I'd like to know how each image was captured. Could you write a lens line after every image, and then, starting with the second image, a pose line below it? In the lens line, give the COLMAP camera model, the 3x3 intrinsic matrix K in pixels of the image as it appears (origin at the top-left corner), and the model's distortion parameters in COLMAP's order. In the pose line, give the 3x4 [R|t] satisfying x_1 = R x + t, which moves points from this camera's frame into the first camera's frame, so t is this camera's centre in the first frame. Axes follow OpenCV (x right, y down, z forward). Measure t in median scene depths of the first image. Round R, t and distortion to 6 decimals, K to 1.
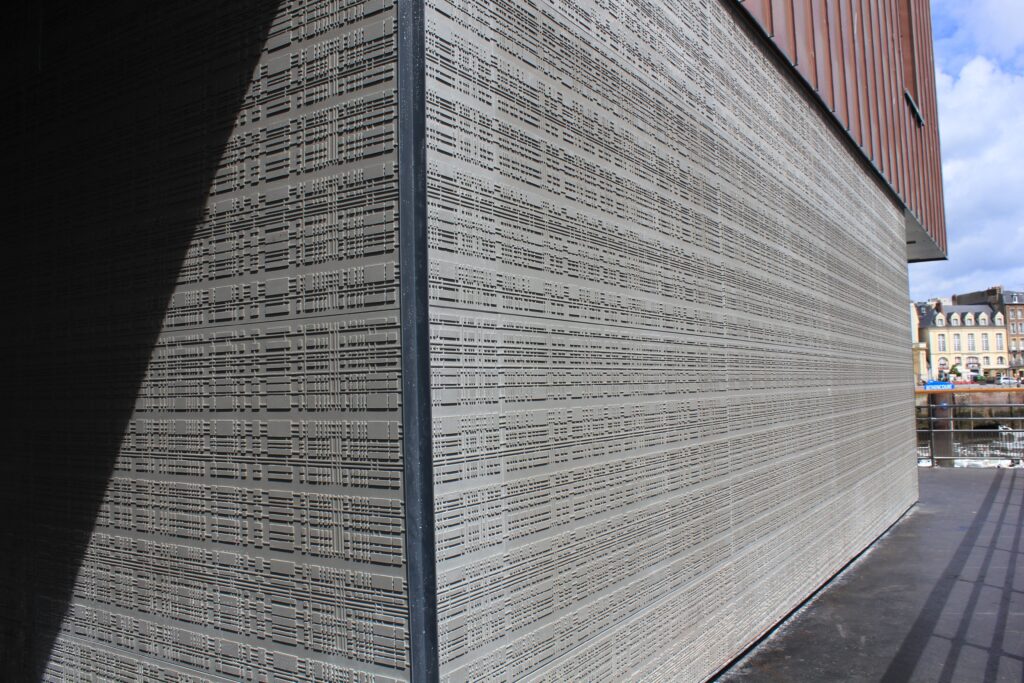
lens RADIAL K [[862.6, 0, 512.0], [0, 862.6, 341.5], [0, 0, 1]] dist [-0.173336, 0.170784]
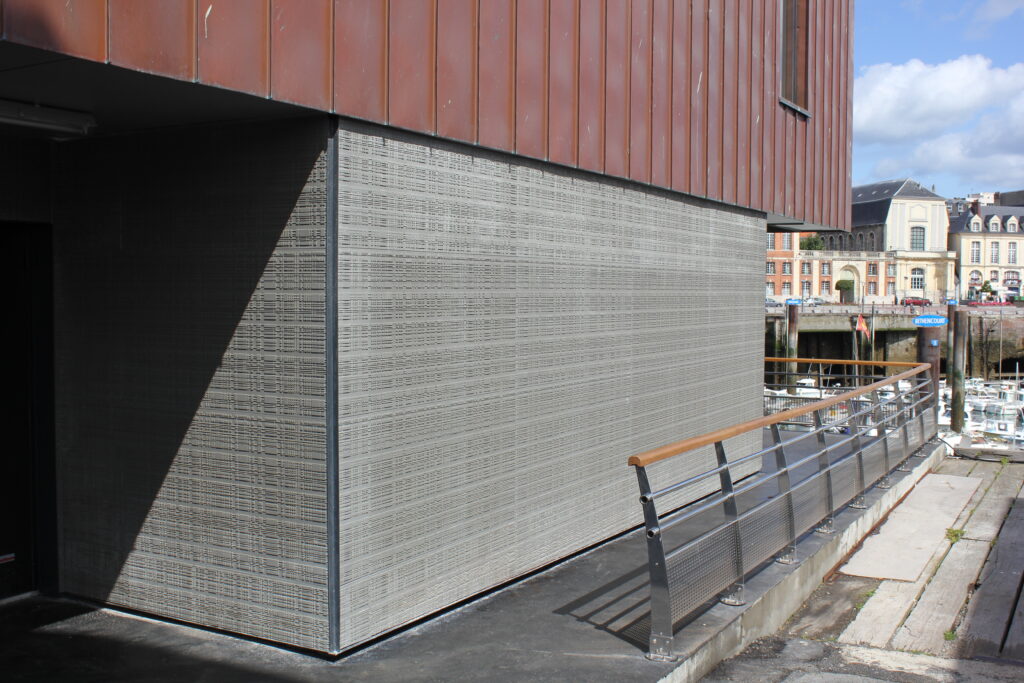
lens RADIAL K [[1146.7, 0, 507.9], [0, 1146.7, 358.0], [0, 0, 1]] dist [-0.101212, 0.033504]
pose [[0.997805, 0.028996, 0.059543, 0.151151], [-0.036315, 0.991394, 0.125775, -0.520343], [-0.055384, -0.127661, 0.990270, -1.812385]]
